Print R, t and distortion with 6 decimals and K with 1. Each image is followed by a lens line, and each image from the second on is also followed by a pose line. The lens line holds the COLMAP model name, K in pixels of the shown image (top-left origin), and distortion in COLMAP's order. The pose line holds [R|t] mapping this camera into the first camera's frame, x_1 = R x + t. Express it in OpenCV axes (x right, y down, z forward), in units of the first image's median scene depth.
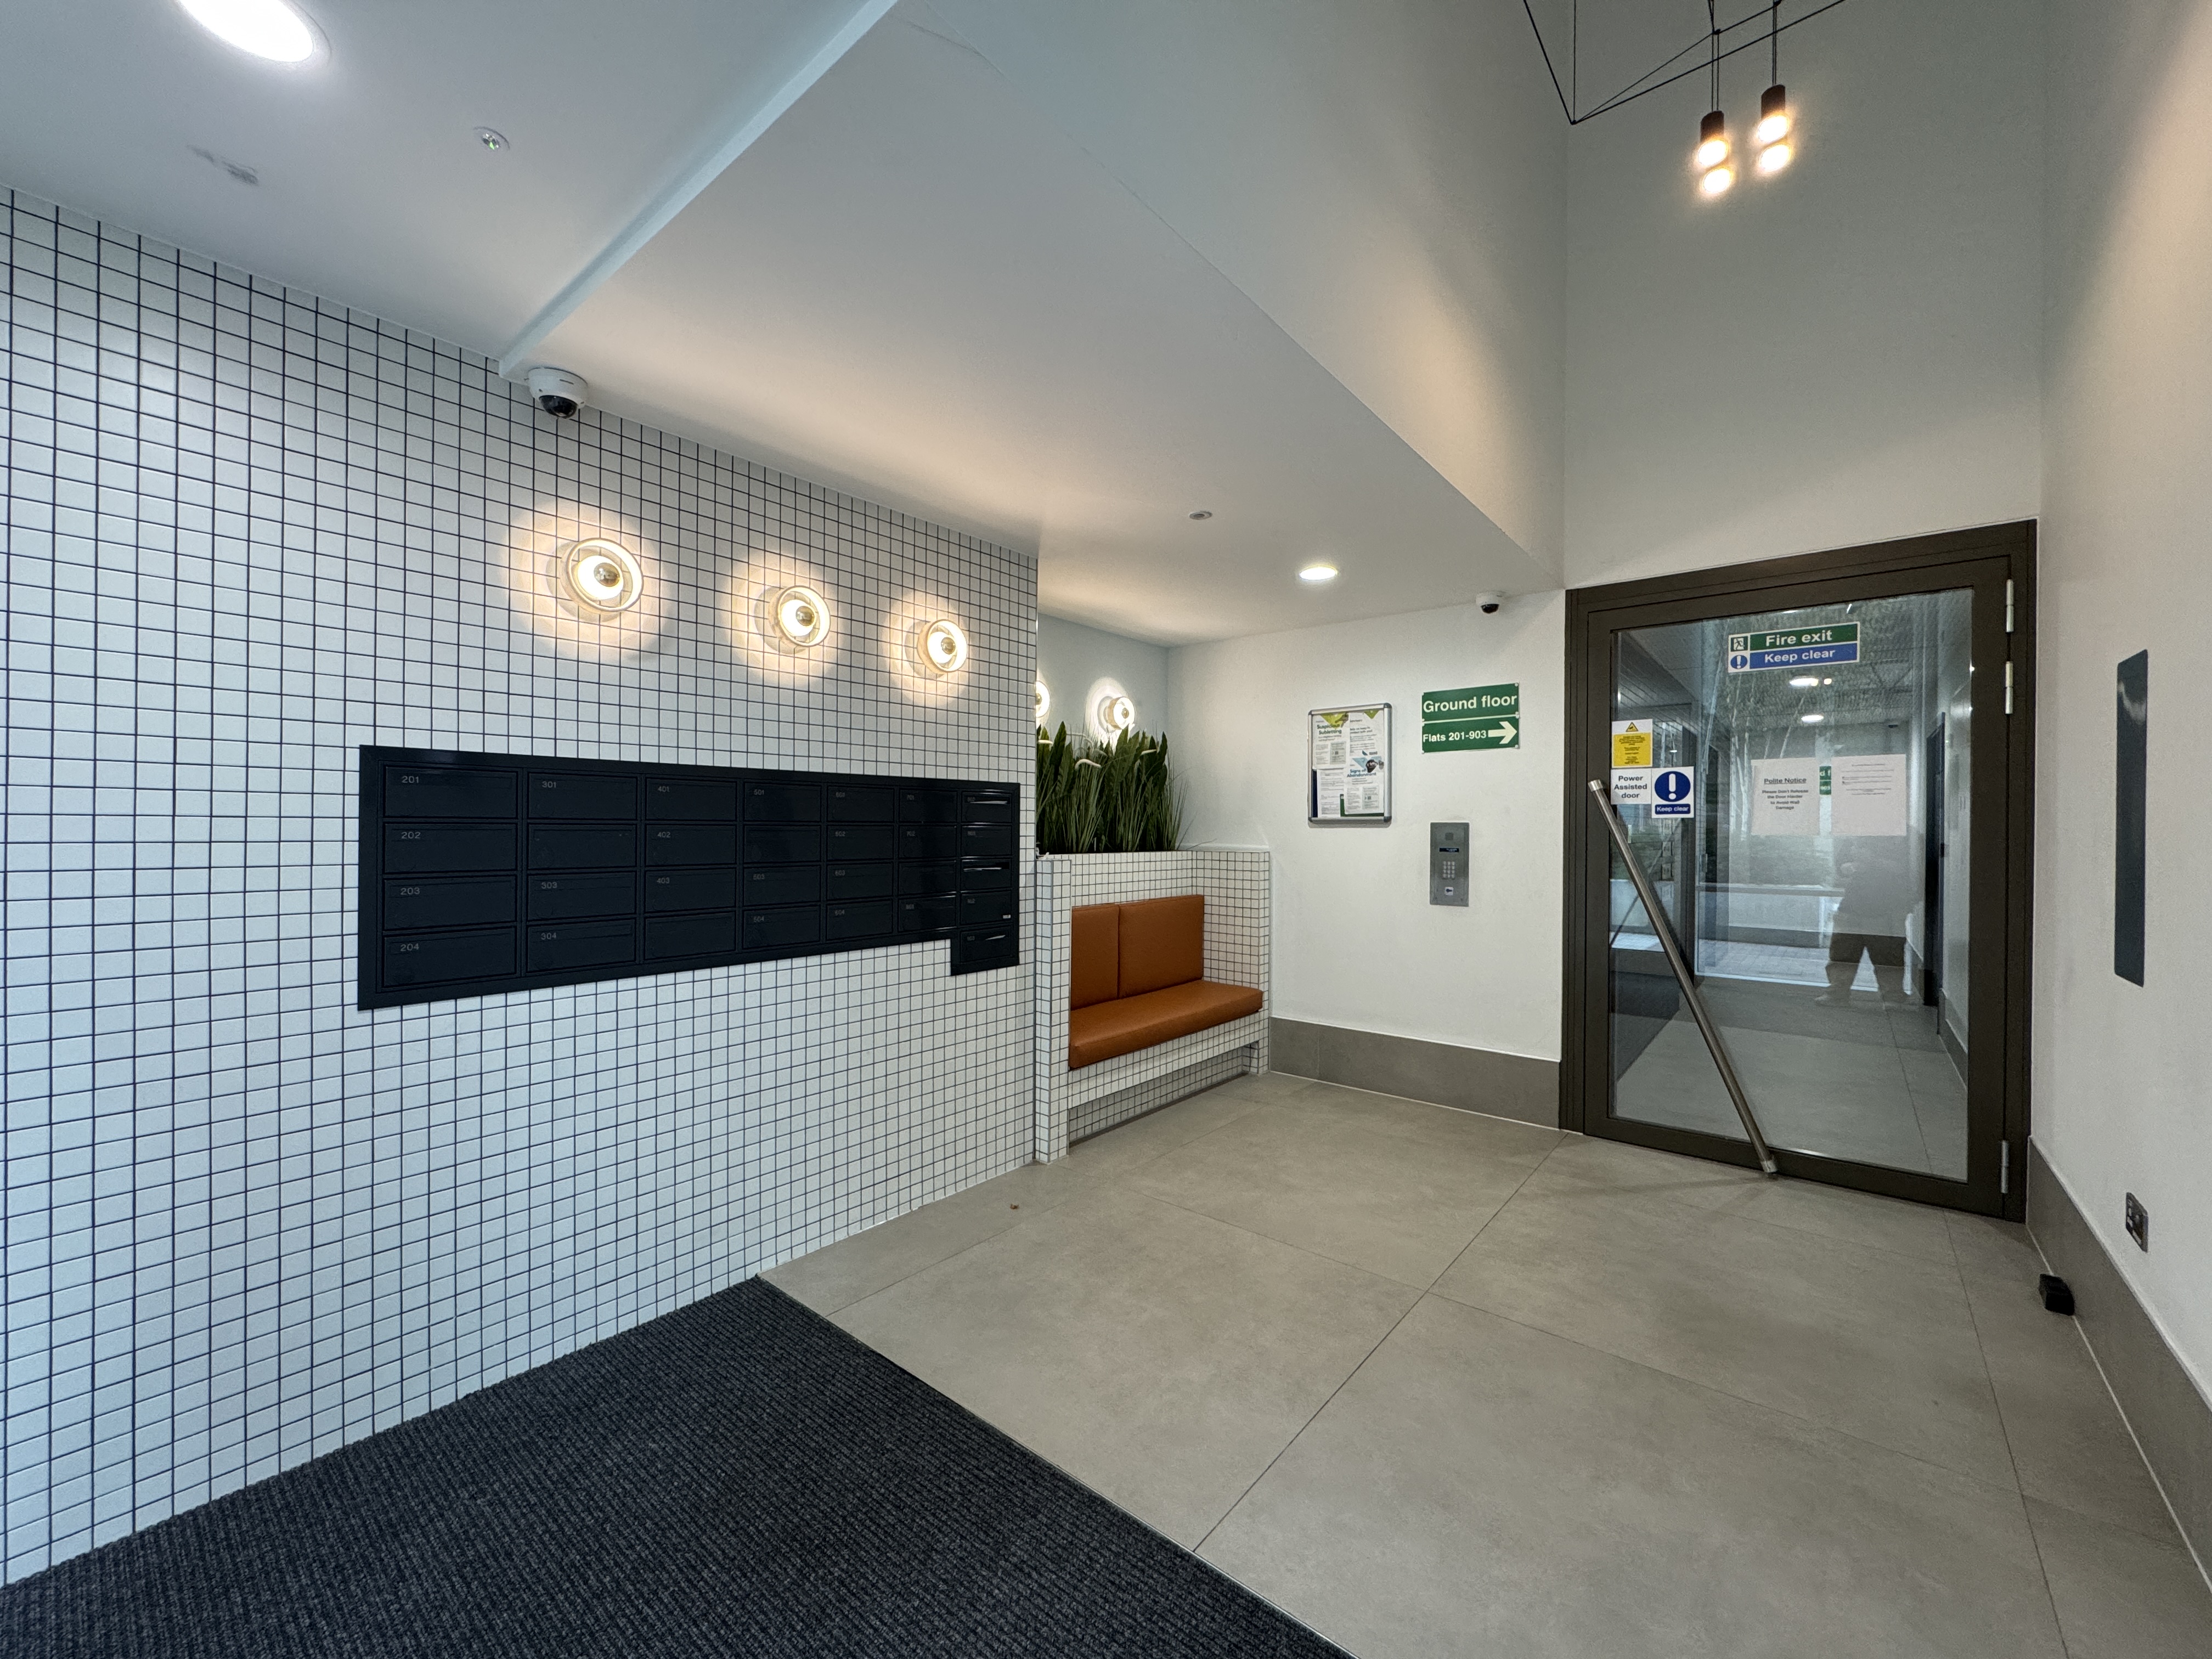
lens RADIAL K [[883.1, 0, 1102.6], [0, 883.1, 829.8], [0, 0, 1]] dist [-0.001796, -0.000184]
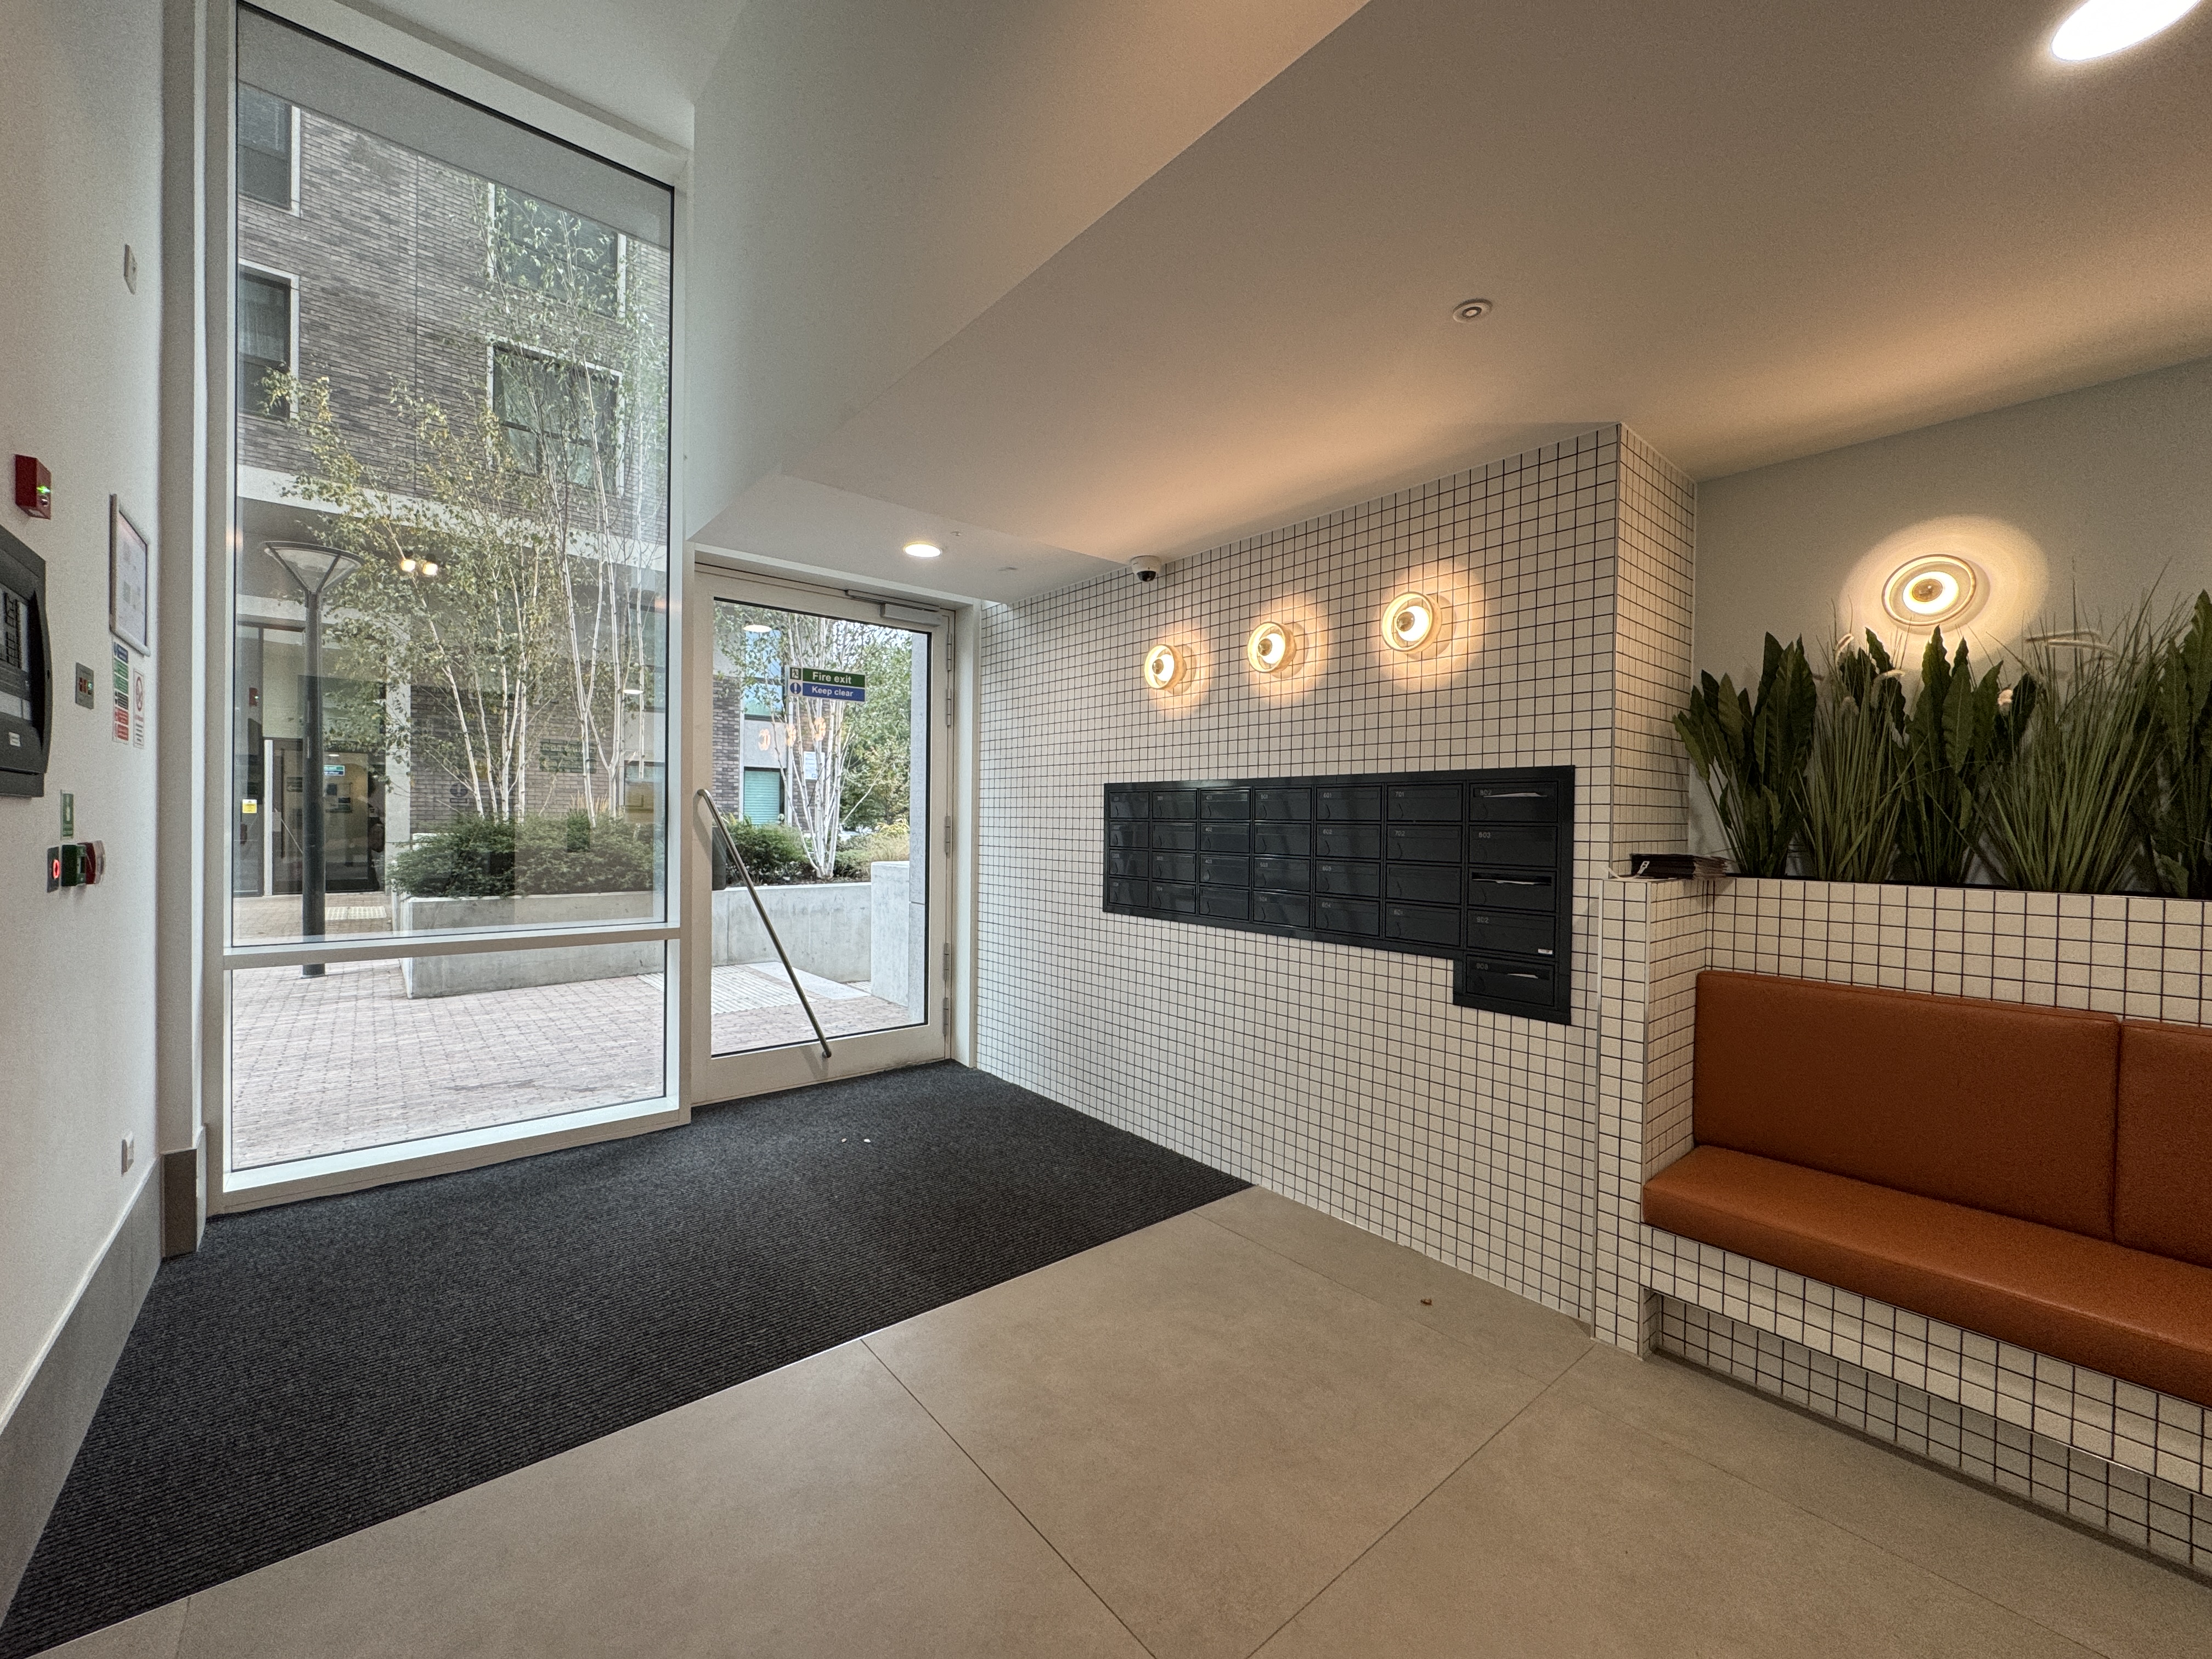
lens RADIAL K [[883.1, 0, 1106.1], [0, 883.1, 828.7], [0, 0, 1]] dist [-0.001796, -0.000184]
pose [[-0.178909, 0.000536, -0.983865, 0.736468], [-0.018173, 0.999827, 0.003849, 0.001408], [0.983698, 0.018569, -0.178869, 0.849660]]
